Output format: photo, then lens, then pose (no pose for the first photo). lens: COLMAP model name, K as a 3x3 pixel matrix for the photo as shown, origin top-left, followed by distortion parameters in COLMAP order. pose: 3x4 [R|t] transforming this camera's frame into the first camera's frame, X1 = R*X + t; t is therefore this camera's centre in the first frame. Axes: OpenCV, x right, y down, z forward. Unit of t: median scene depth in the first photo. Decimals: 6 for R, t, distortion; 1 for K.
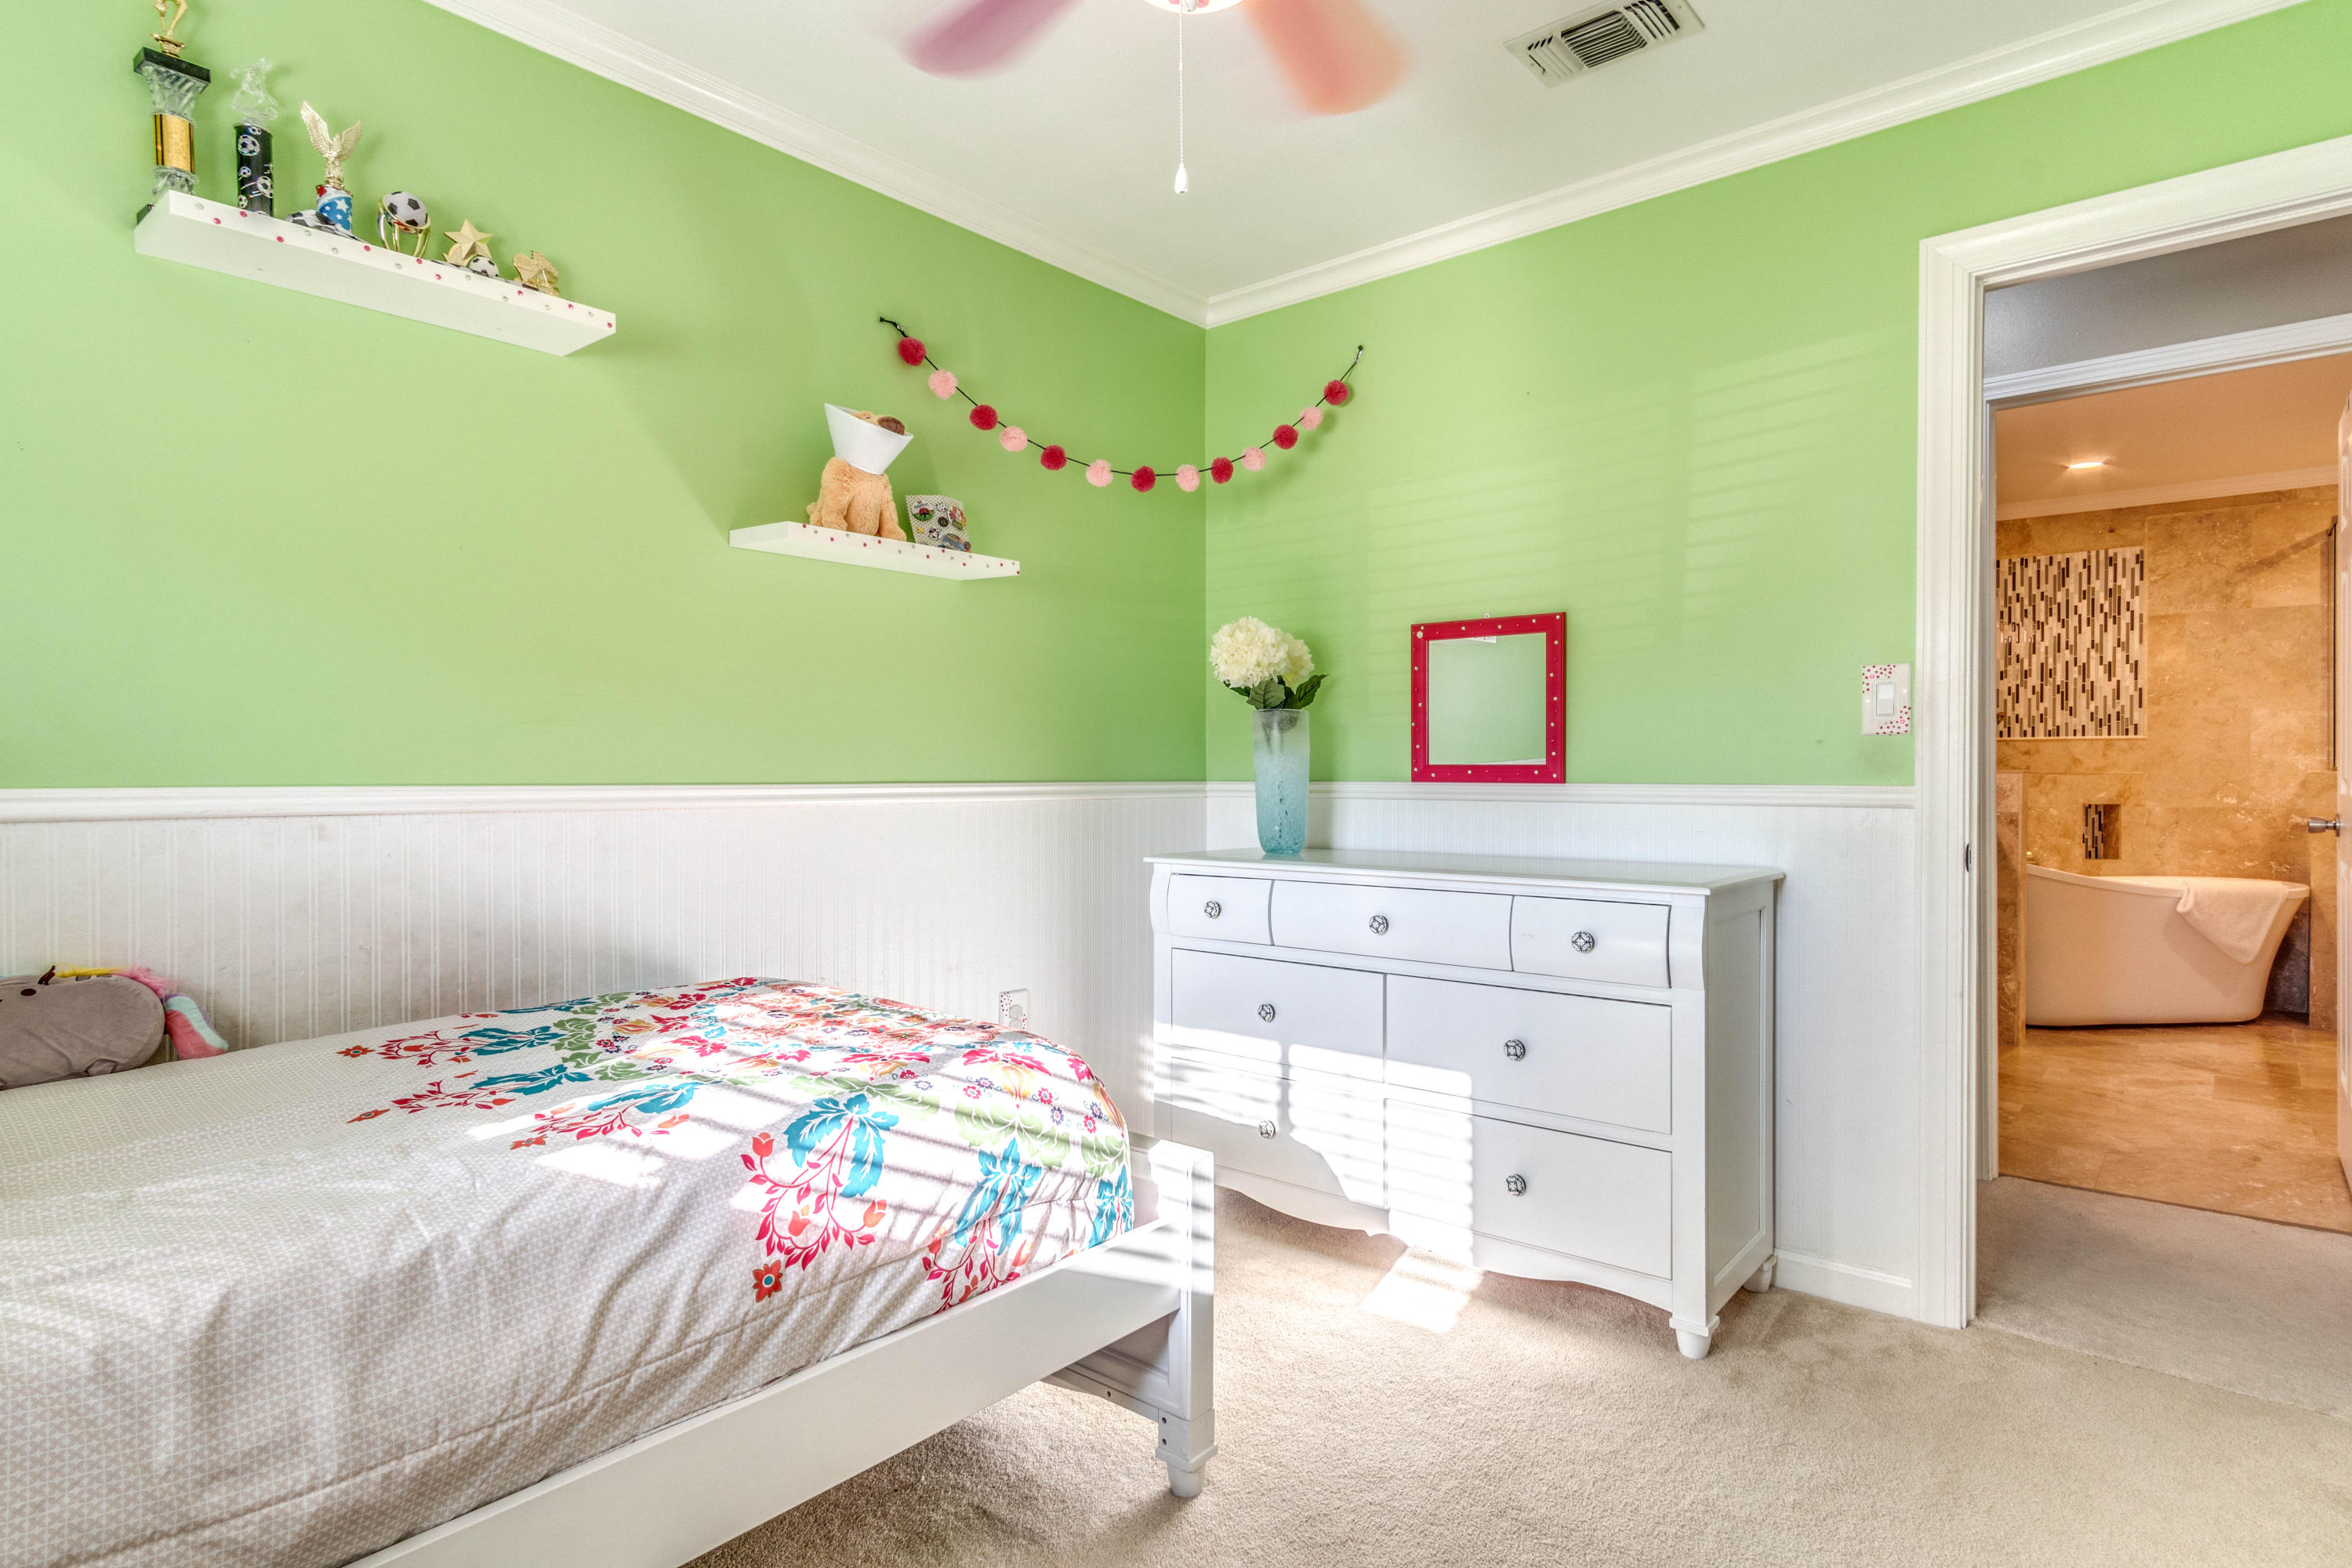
lens RADIAL K [[1229.5, 0, 1176.0], [0, 1229.5, 784.0], [0, 0, 1]] dist [0.005075, 0.001635]
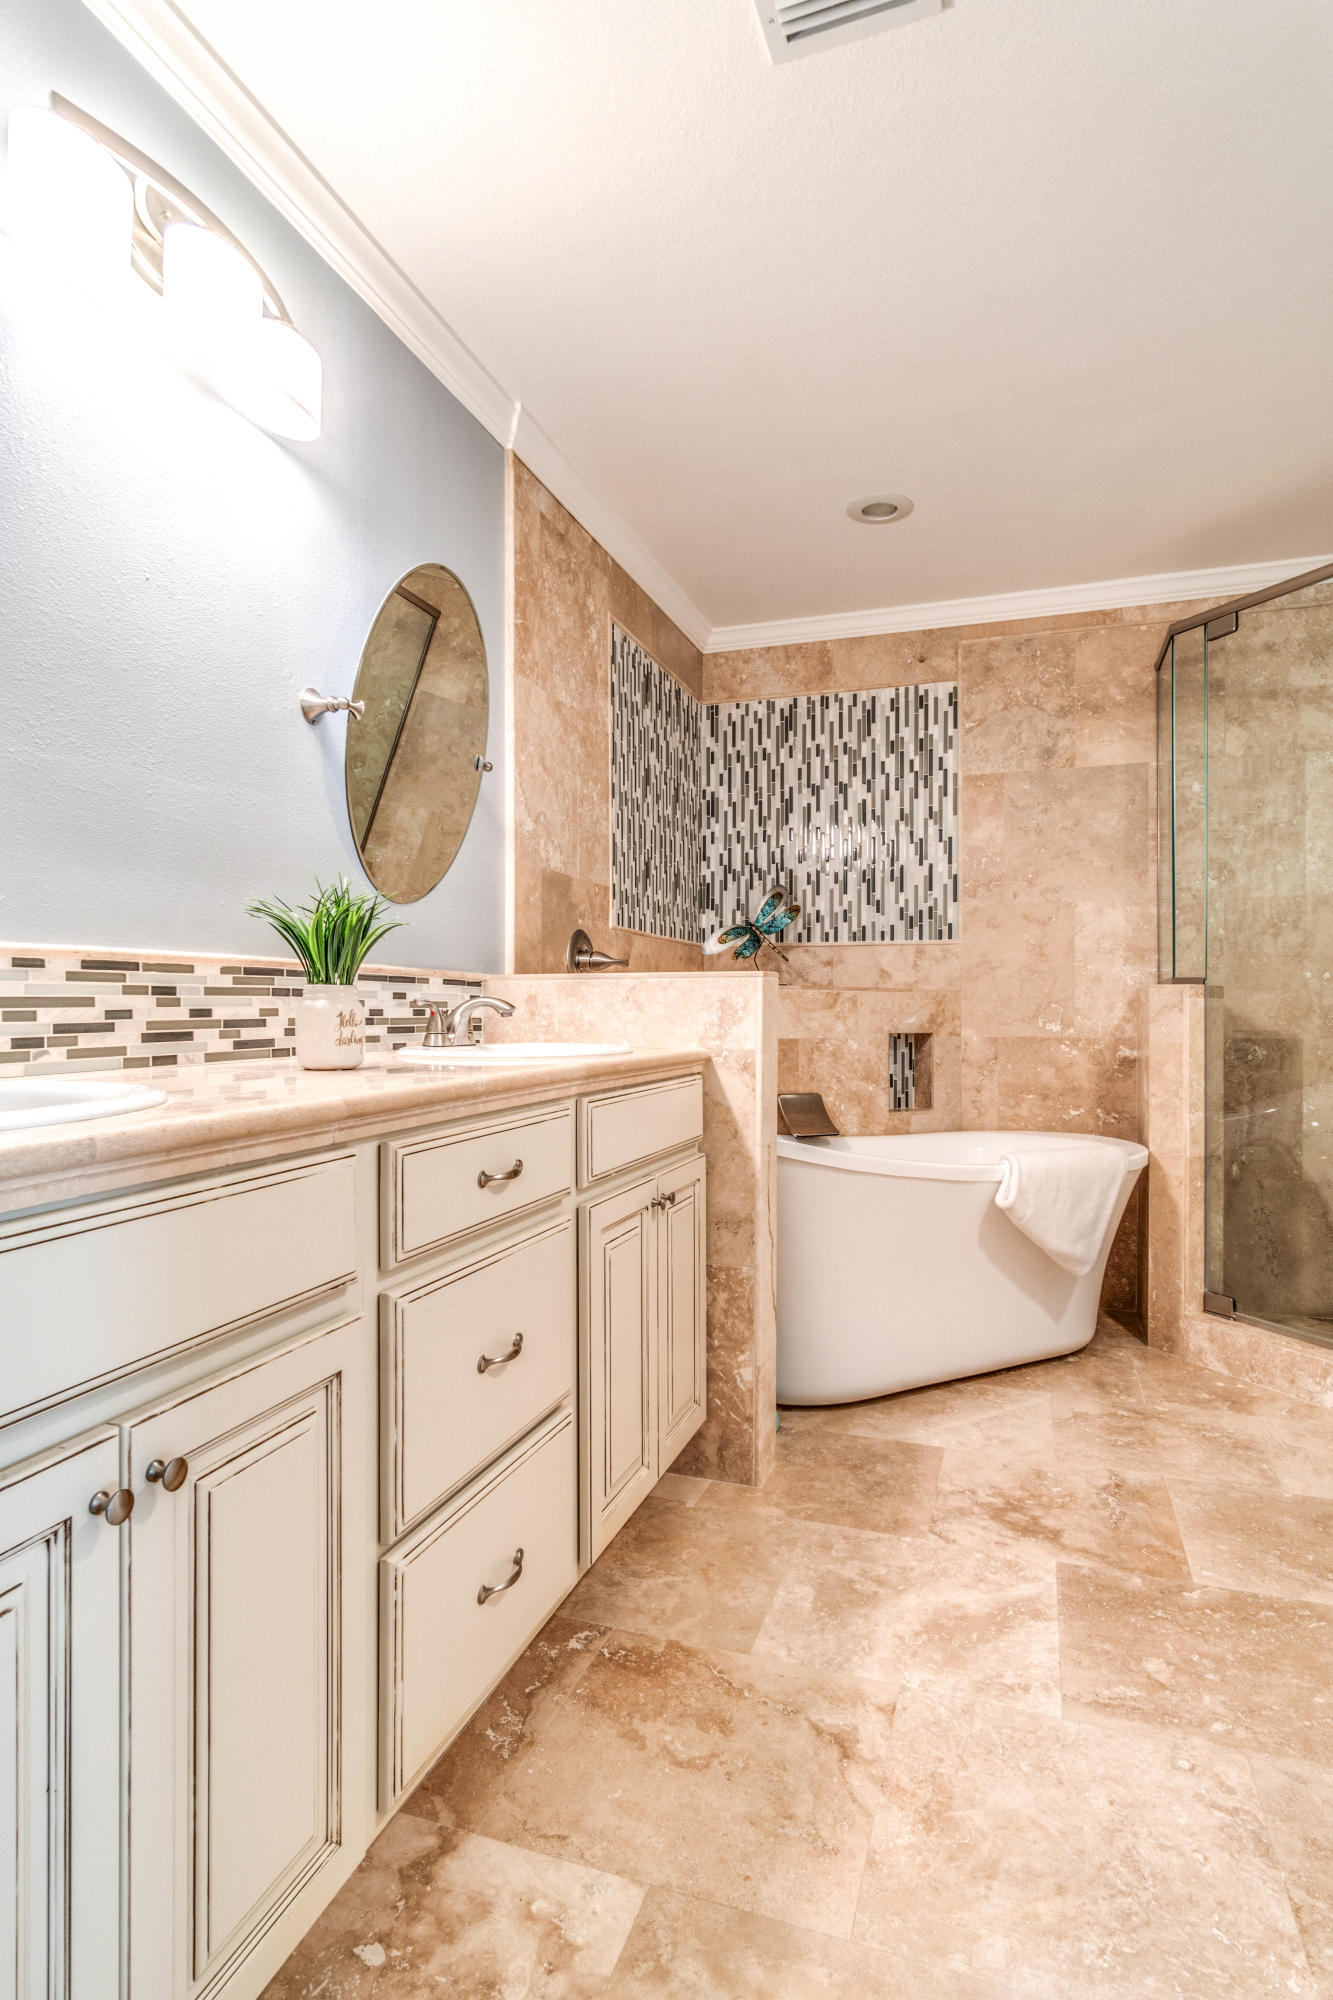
lens RADIAL K [[1044.8, 0, 676.3], [0, 1044.8, 1012.5], [0, 0, 1]] dist [0.001741, -0.000056]
pose [[0.927573, 0.000401, 0.373641, 0.400634], [0.002458, 0.999971, -0.007177, 0.008388], [-0.373633, 0.007576, 0.927546, 0.492180]]
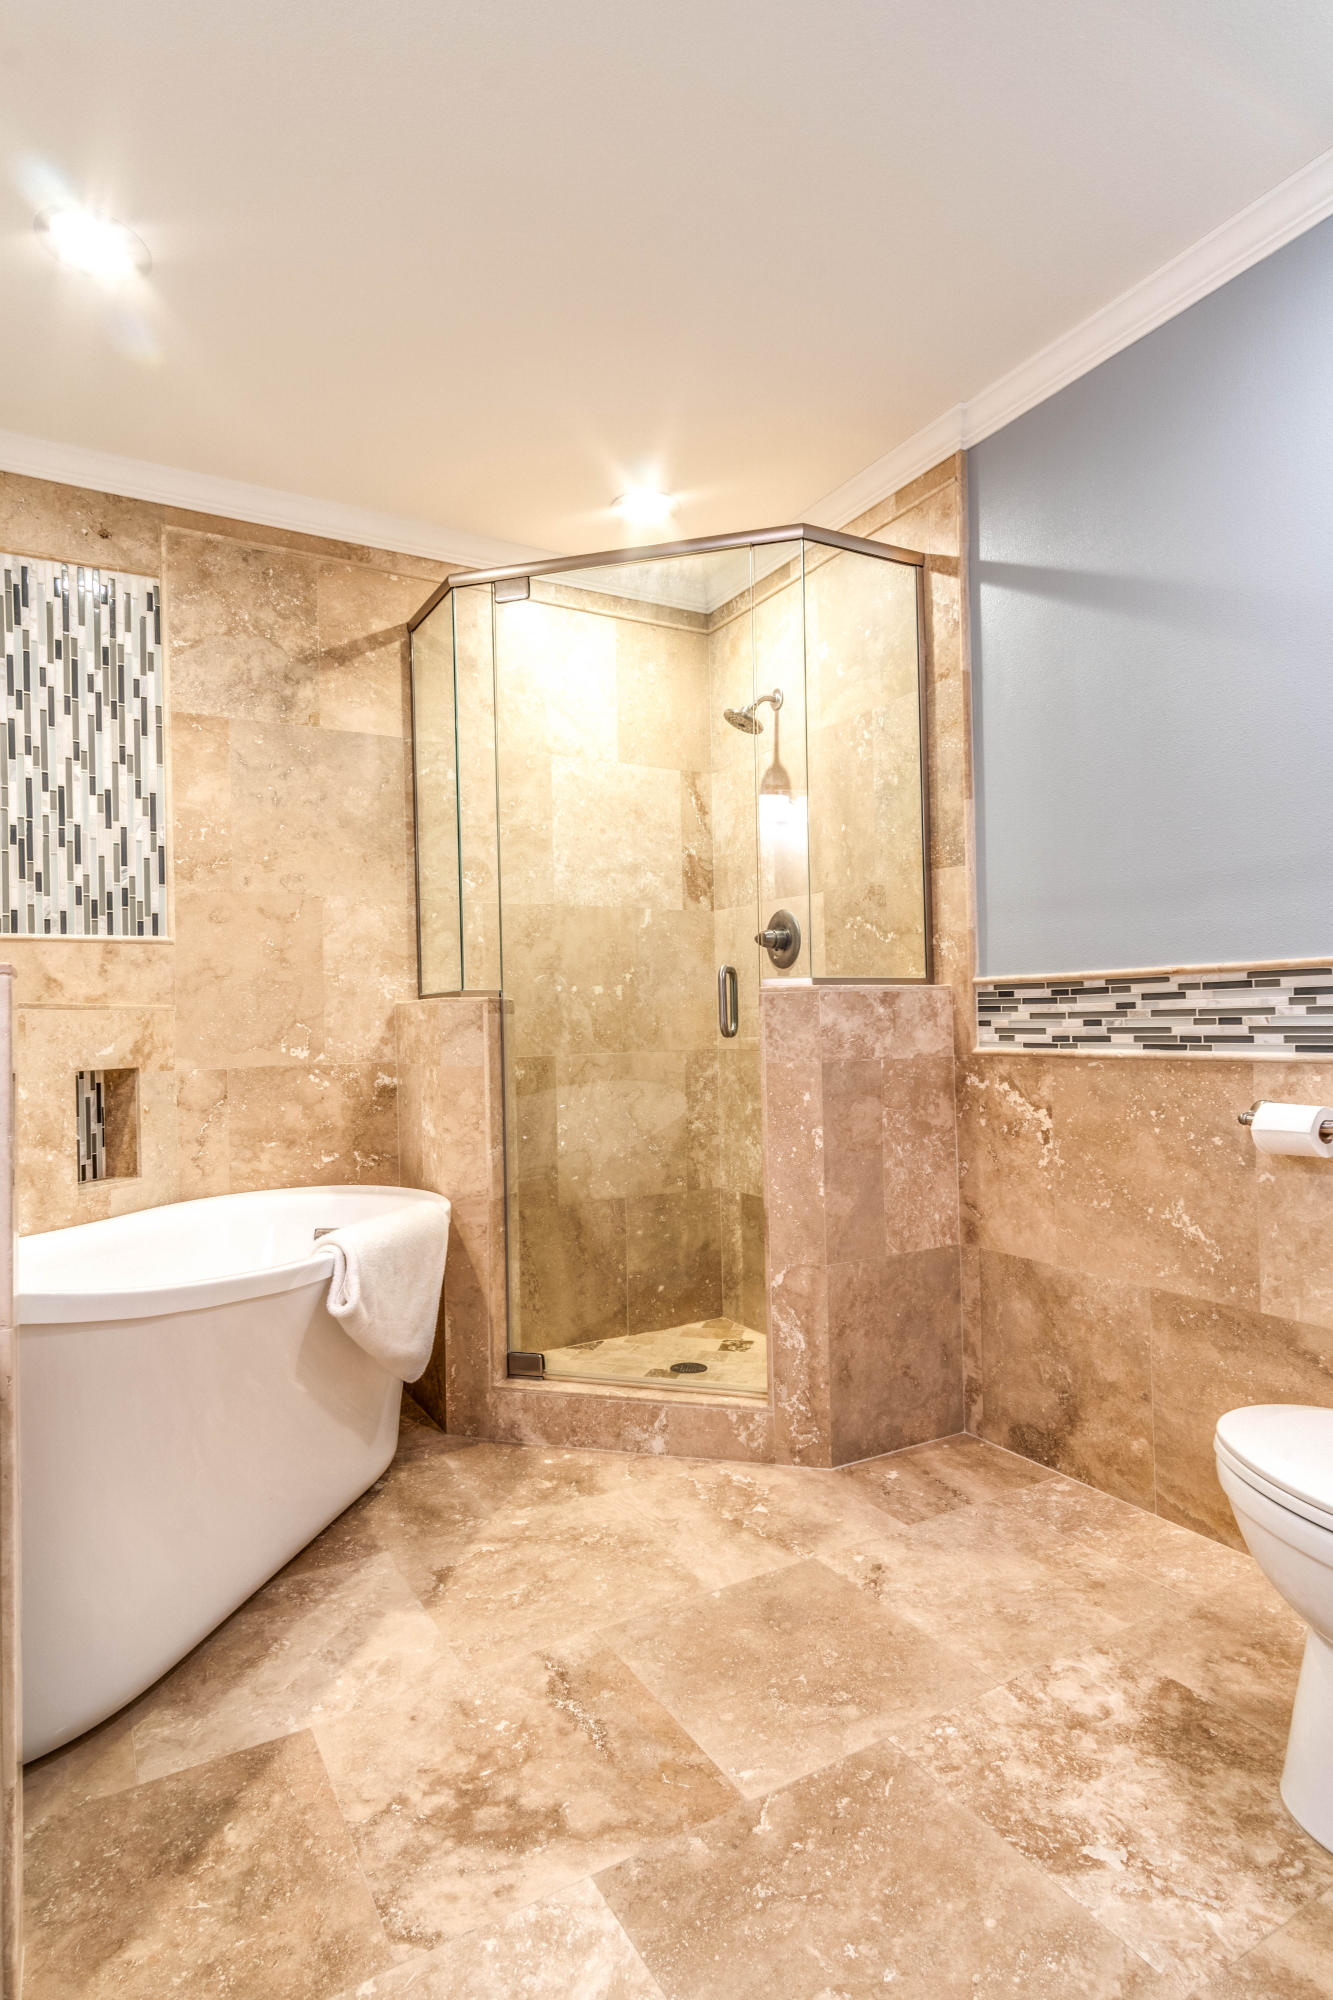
lens RADIAL K [[1054.3, 0, 659.1], [0, 1054.3, 1012.7], [0, 0, 1]] dist [0.002391, 0.001785]
pose [[0.340180, 0.001309, 0.940359, 0.434870], [0.030774, 0.999448, -0.012524, 0.005770], [-0.939857, 0.033199, 0.339952, 0.656809]]
